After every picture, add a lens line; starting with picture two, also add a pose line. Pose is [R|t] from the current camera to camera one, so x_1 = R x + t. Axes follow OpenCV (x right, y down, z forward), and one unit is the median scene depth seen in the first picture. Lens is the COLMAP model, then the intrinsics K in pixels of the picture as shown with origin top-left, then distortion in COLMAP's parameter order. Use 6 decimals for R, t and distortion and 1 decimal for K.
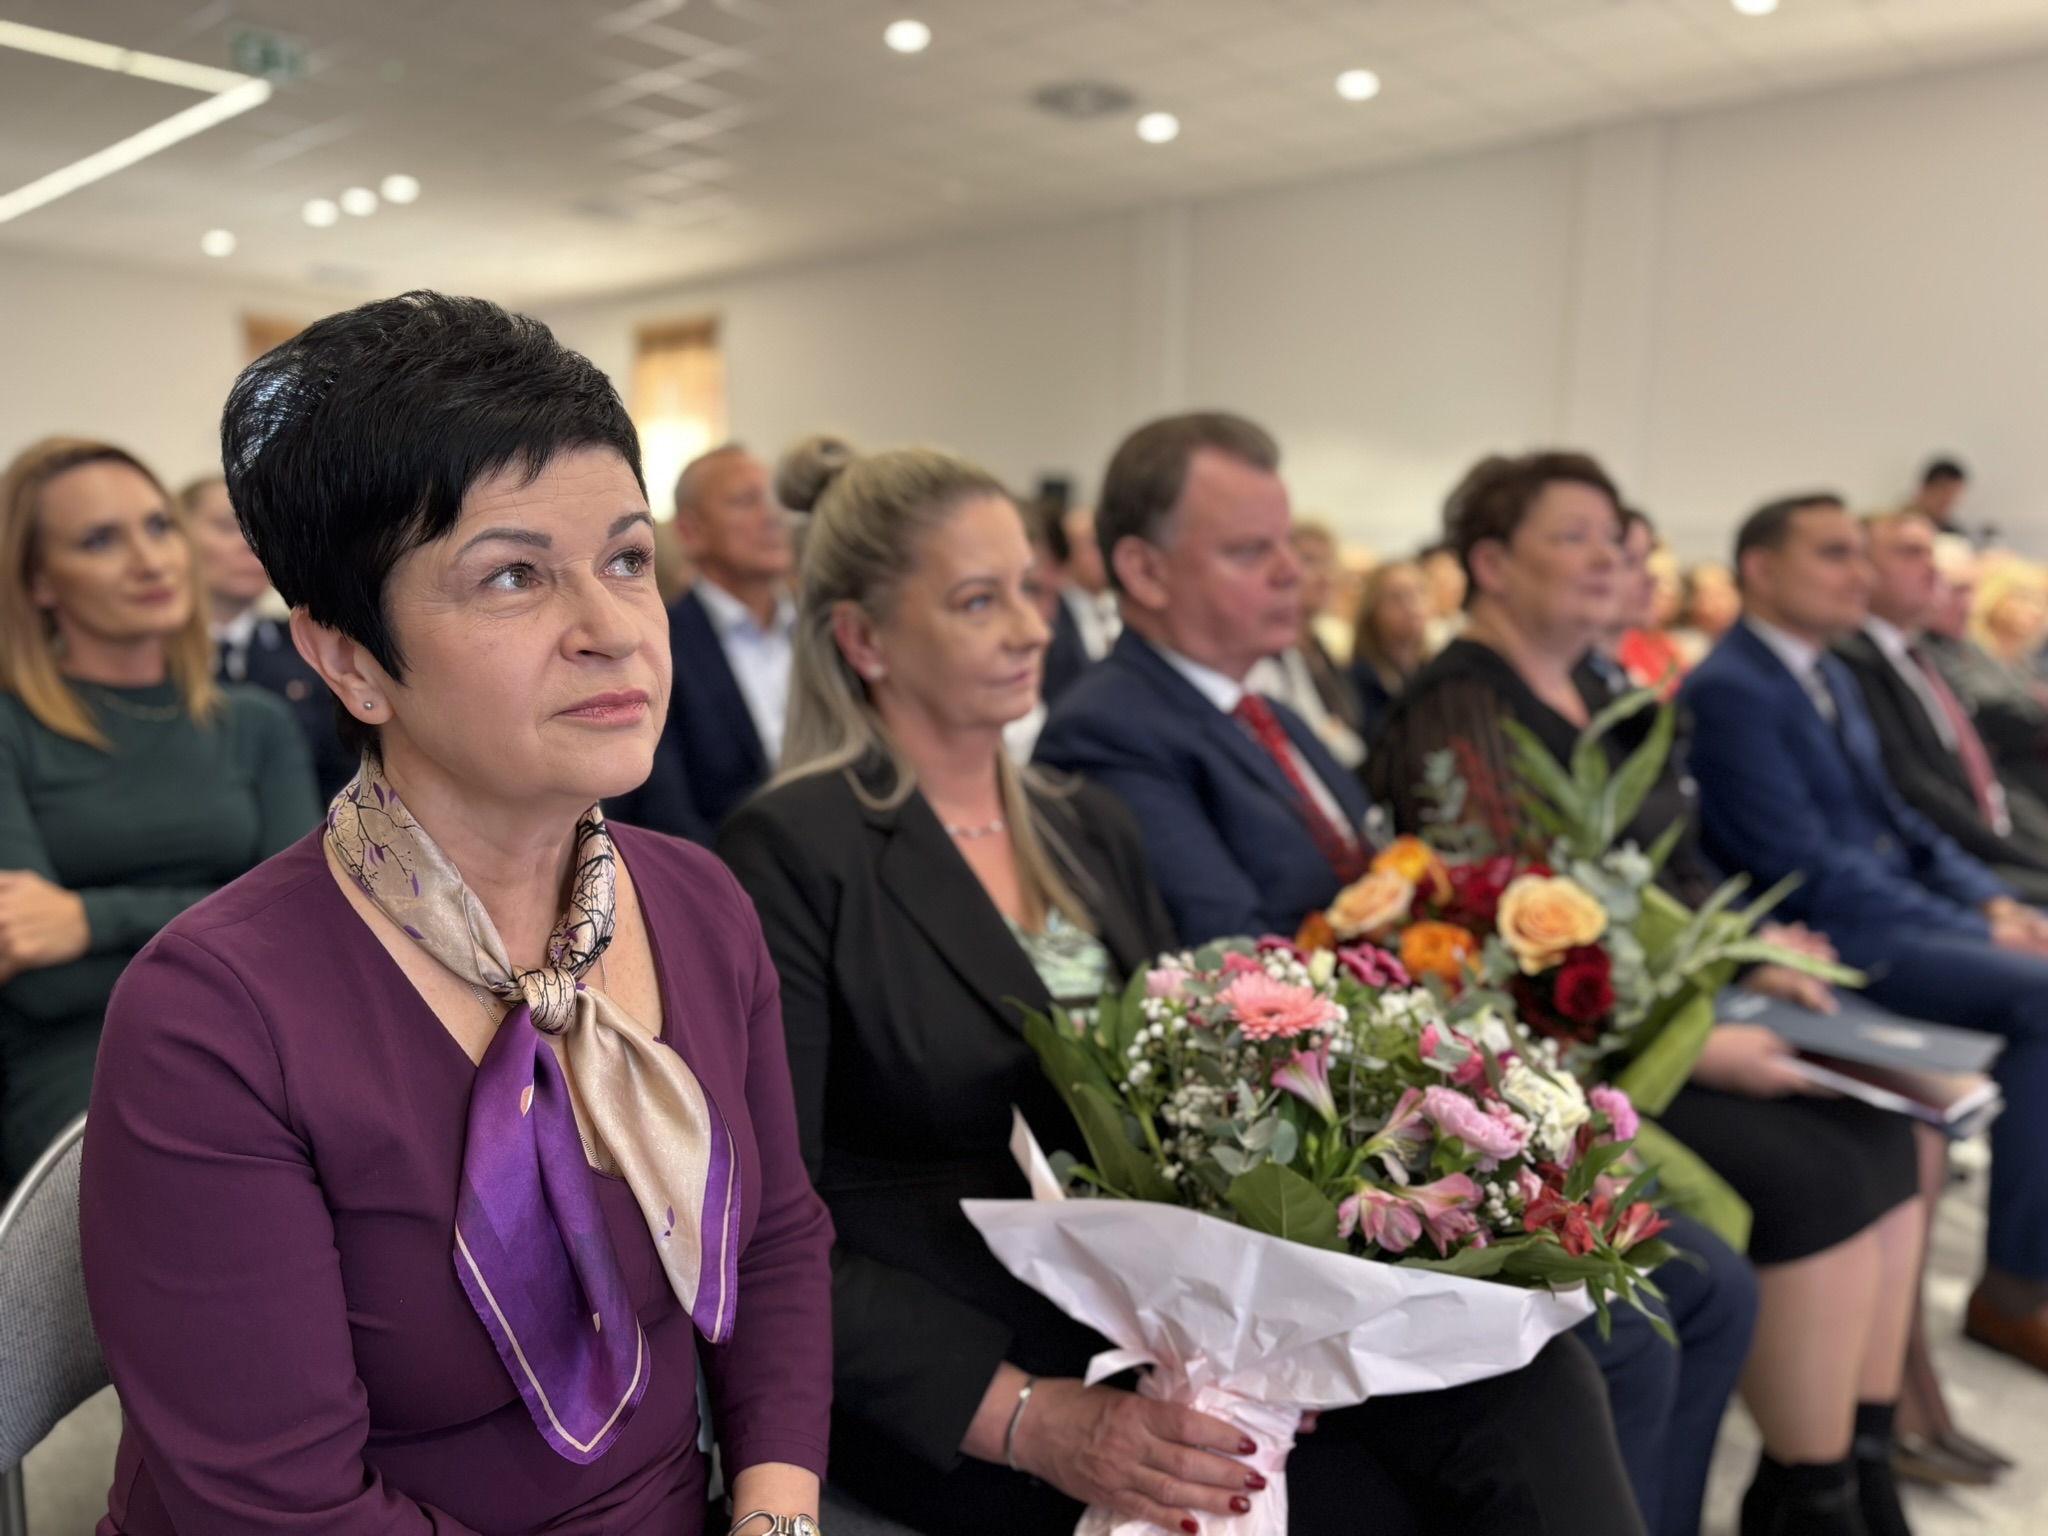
lens RADIAL K [[1560.2, 0, 1024.0], [0, 1560.2, 768.0], [0, 0, 1]] dist [0.038104, -0.000250]
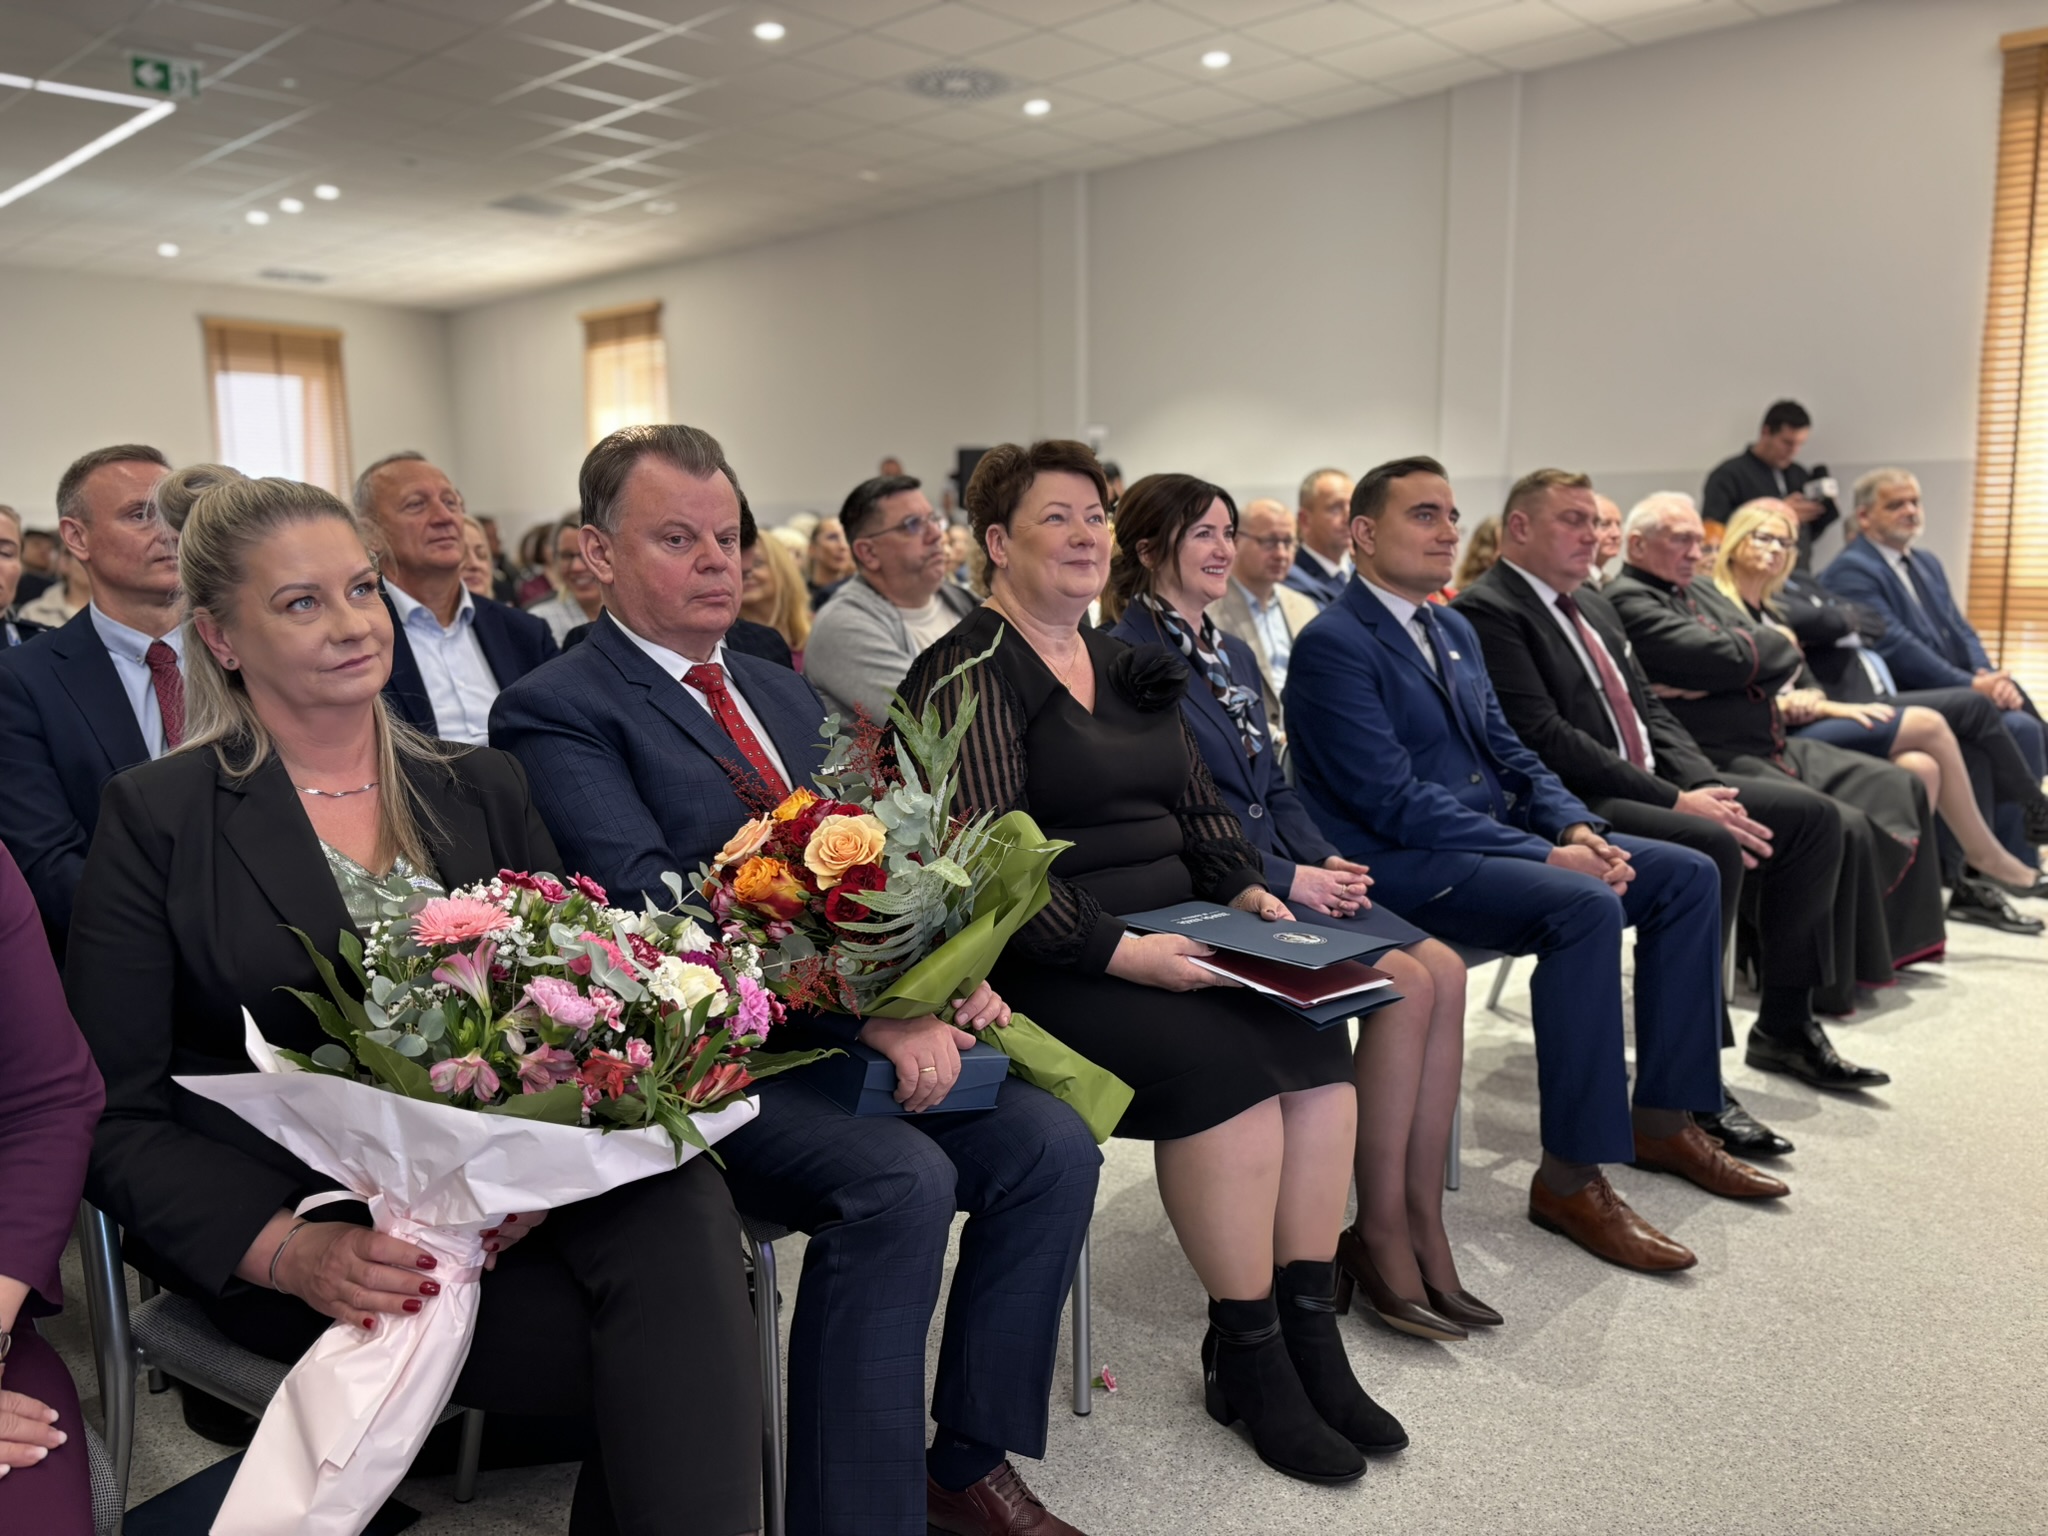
lens RADIAL K [[1543.7, 0, 1024.0], [0, 1543.7, 768.0], [0, 0, 1]] dist [0.046871, -0.000278]
pose [[0.999094, -0.032914, -0.026988, 0.566246], [0.033546, 0.999165, 0.023331, 0.012817], [0.026198, -0.024215, 0.999363, -0.209821]]
